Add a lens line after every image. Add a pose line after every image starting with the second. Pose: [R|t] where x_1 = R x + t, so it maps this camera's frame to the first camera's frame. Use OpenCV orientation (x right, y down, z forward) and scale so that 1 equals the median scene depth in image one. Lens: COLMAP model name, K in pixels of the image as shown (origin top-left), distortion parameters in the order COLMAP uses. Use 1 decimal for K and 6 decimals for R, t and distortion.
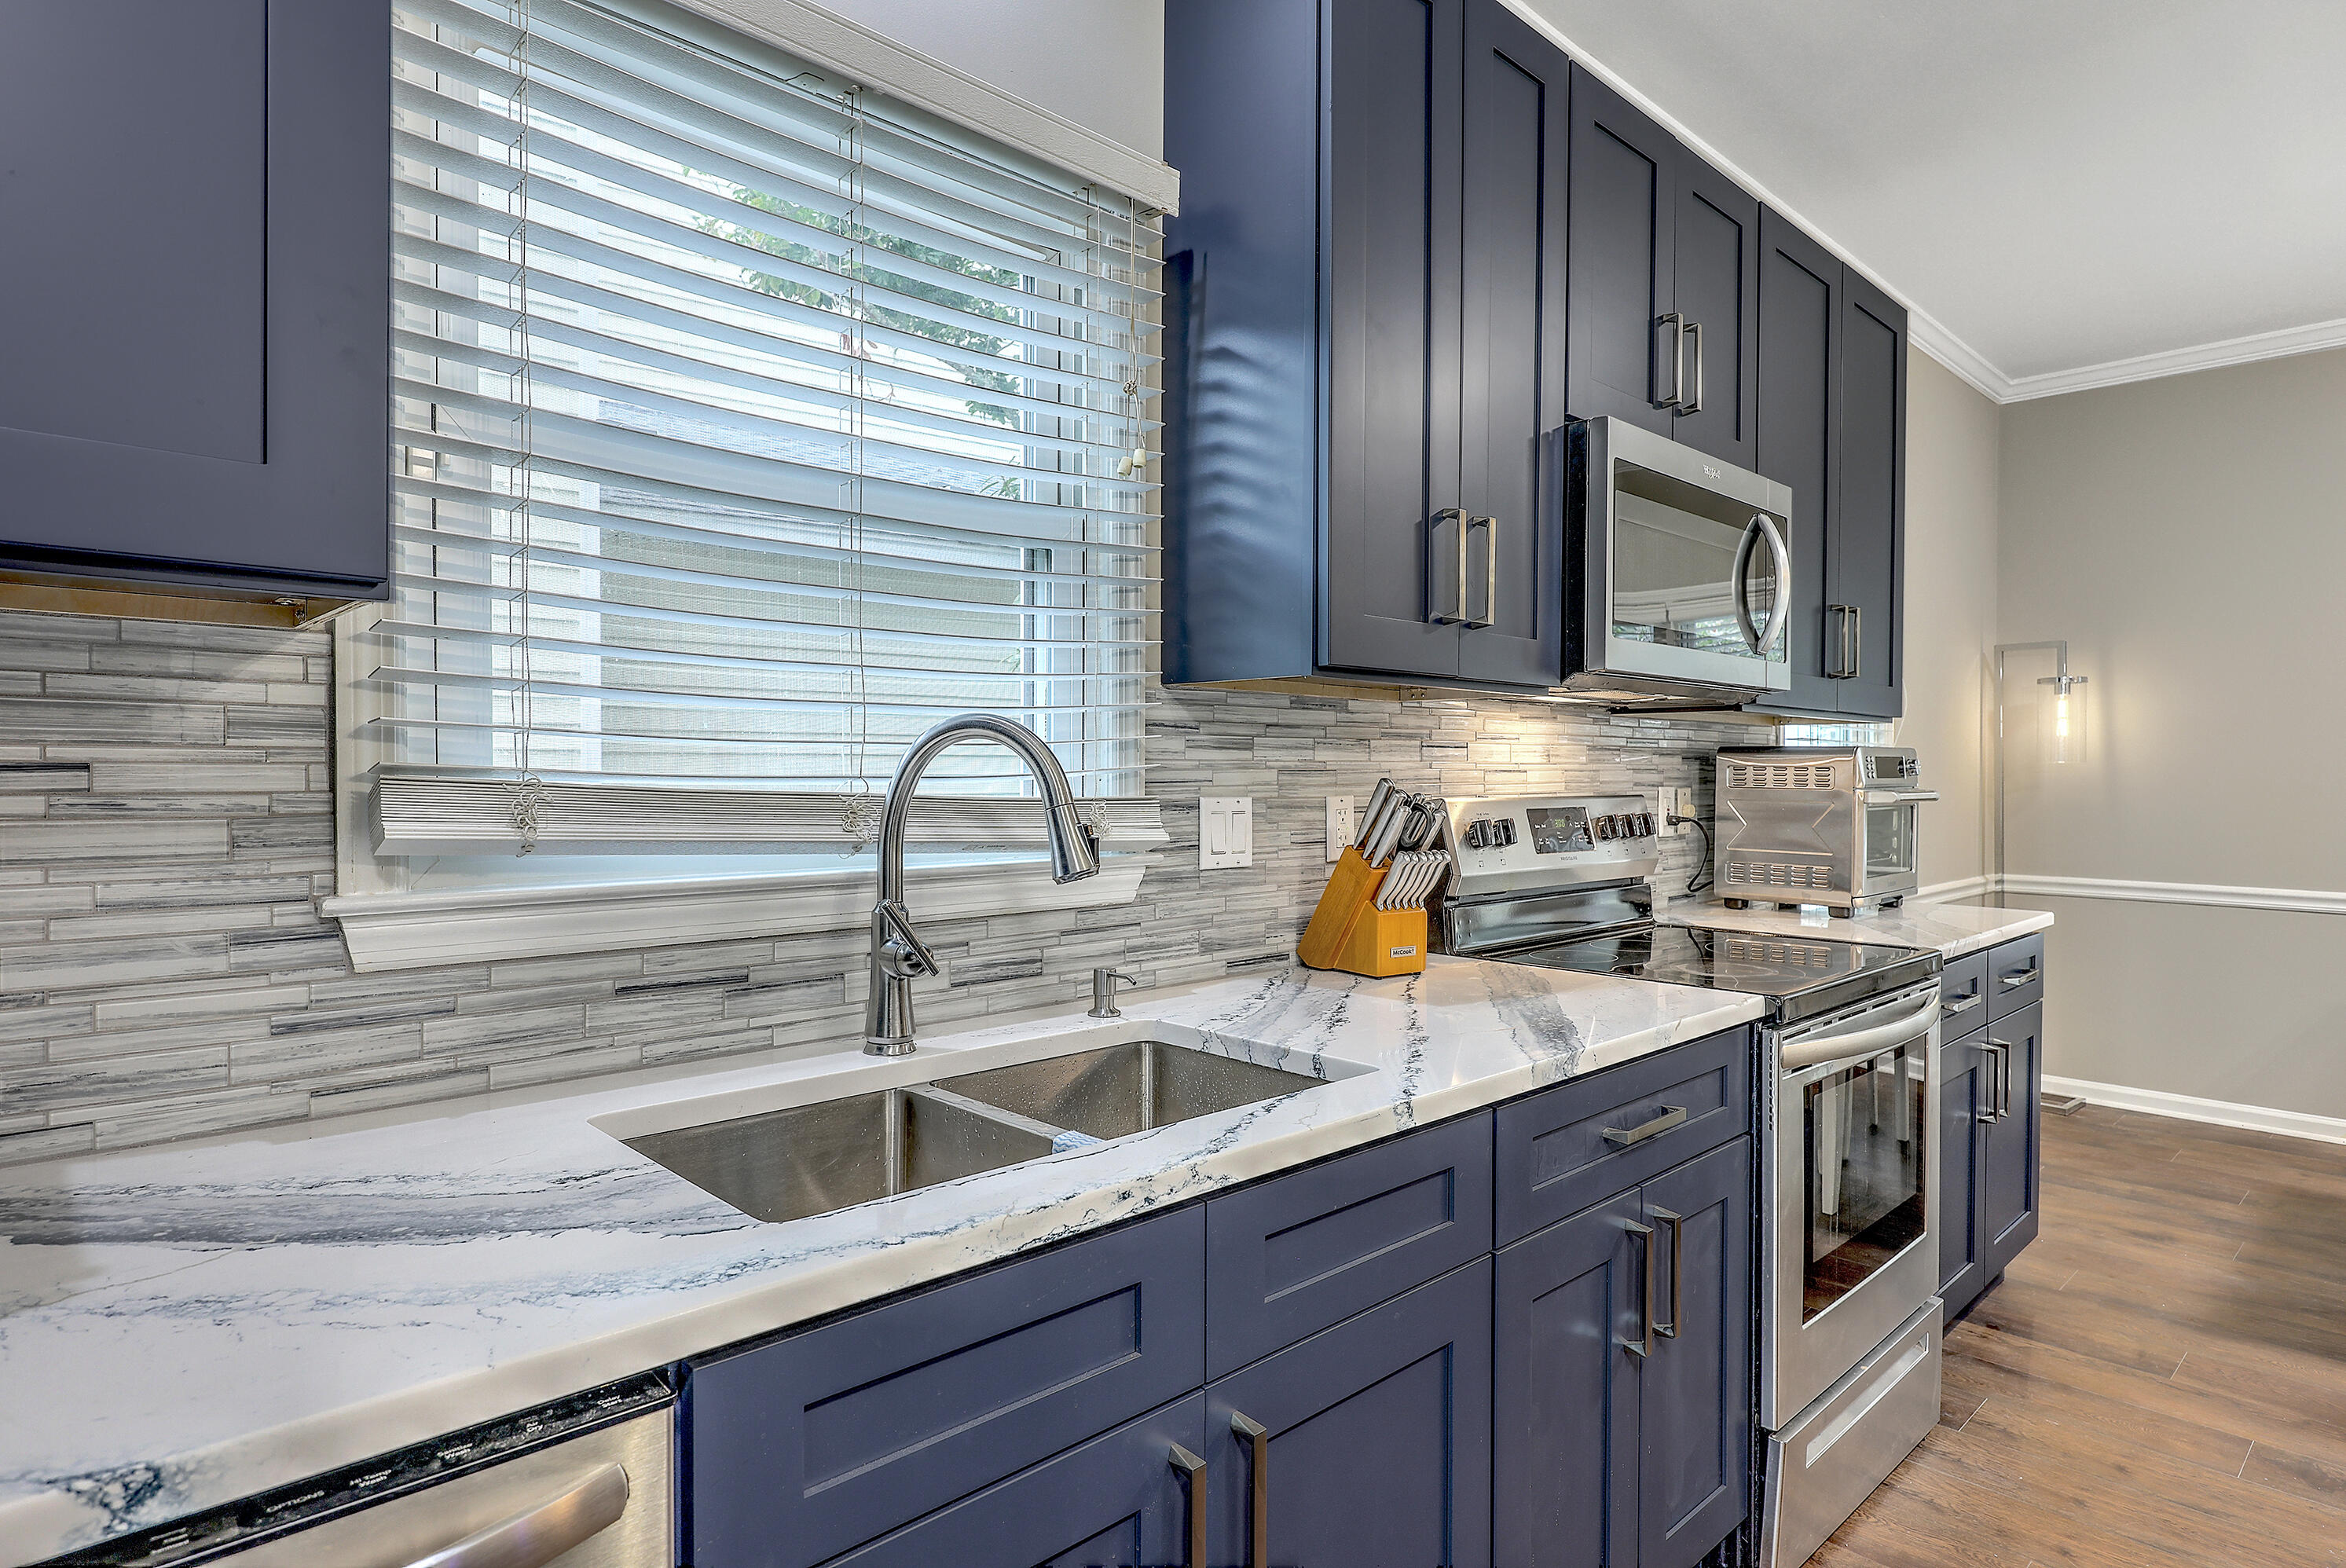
lens RADIAL K [[1261.5, 0, 1173.0], [0, 1261.5, 784.0], [0, 0, 1]] dist [-0.002571, -0.001250]
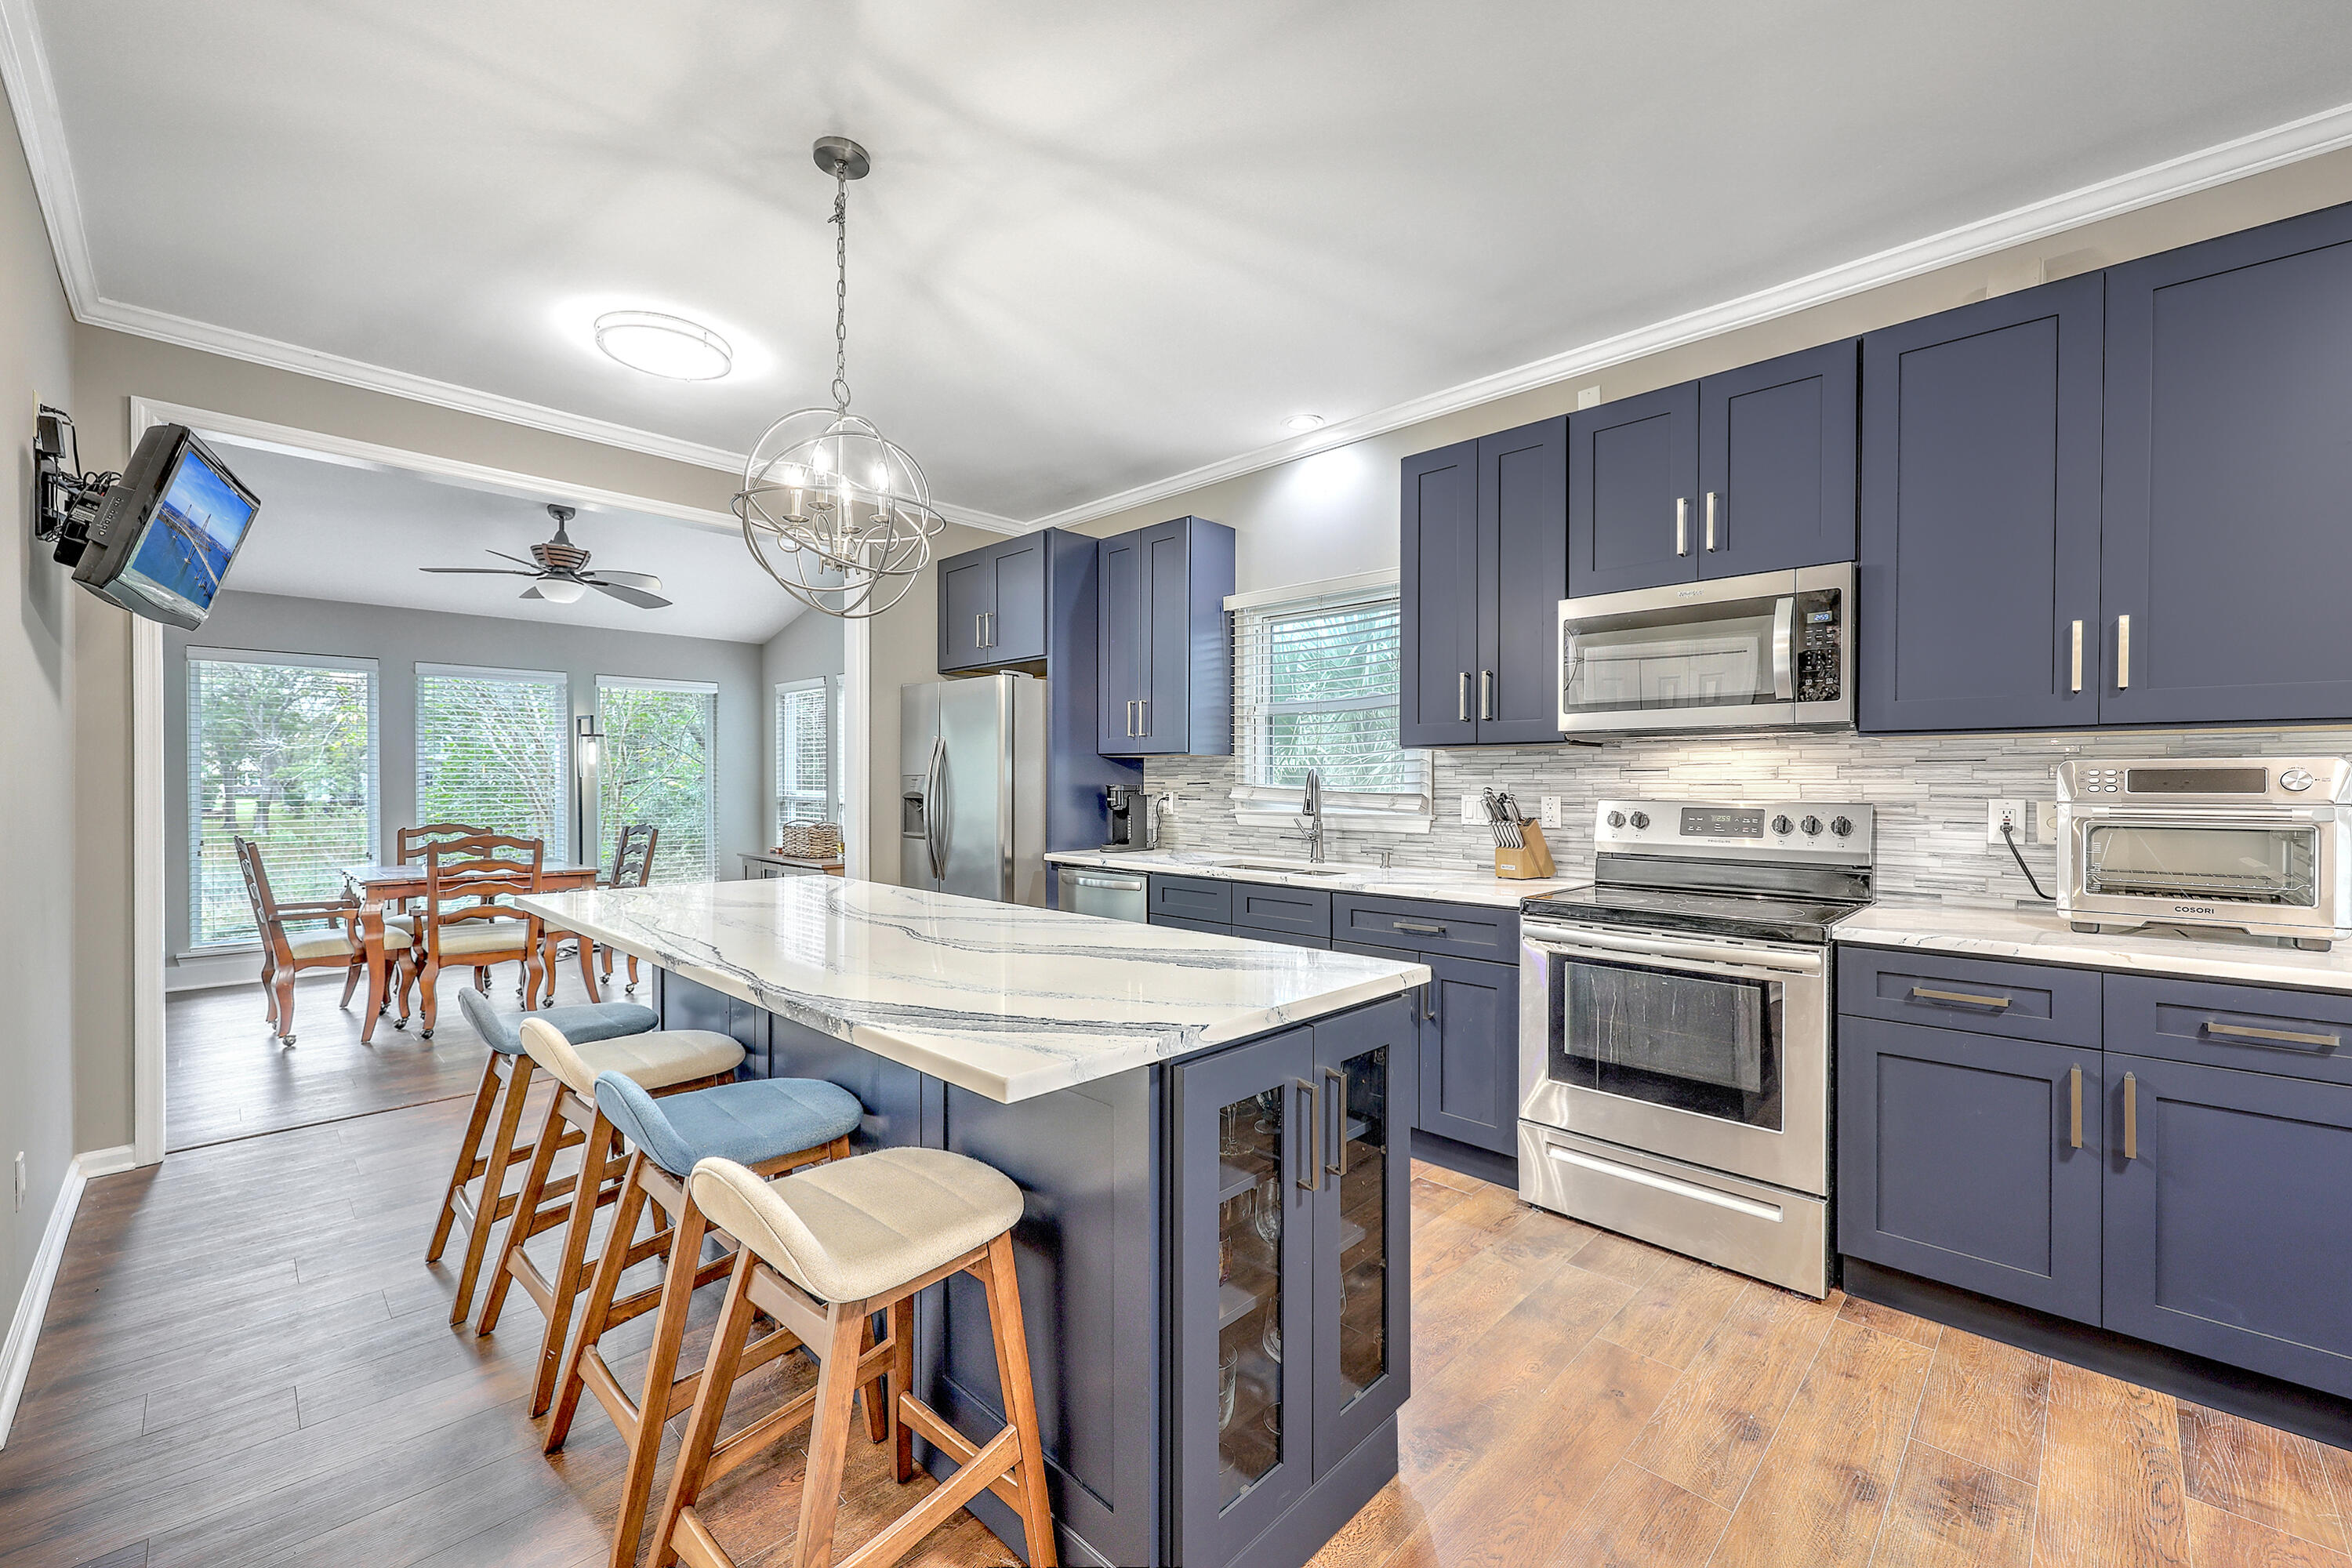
lens RADIAL K [[949.6, 0, 1176.0], [0, 949.6, 784.0], [0, 0, 1]] dist [-0.000309, -0.000473]
pose [[0.039213, -0.000231, -0.999231, 1.999495], [-0.012379, 0.999923, -0.000717, -0.002279], [0.999154, 0.012397, 0.039207, 0.406326]]
